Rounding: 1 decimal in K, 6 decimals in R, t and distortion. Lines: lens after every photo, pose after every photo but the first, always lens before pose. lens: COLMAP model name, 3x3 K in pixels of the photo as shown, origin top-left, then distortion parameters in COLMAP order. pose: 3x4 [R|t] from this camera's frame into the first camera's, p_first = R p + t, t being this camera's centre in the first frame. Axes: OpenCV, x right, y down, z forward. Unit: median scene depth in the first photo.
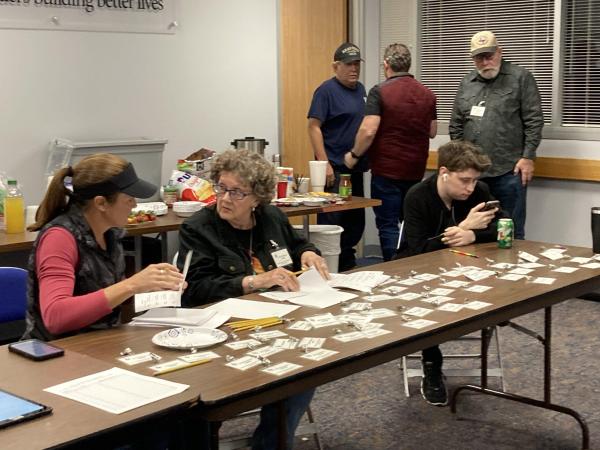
lens RADIAL K [[960.9, 0, 300.0], [0, 960.9, 225.0], [0, 0, 1]] dist [0.244931, -1.040677]
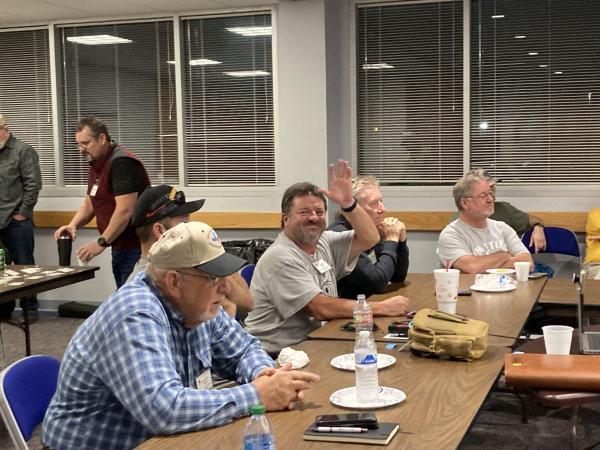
lens RADIAL K [[960.9, 0, 300.0], [0, 960.9, 225.0], [0, 0, 1]] dist [0.244931, -1.040677]
pose [[0.892558, -0.040848, 0.449079, -0.018251], [0.073550, 0.995740, -0.055611, 0.039287], [-0.444895, 0.082665, 0.891760, -0.270638]]
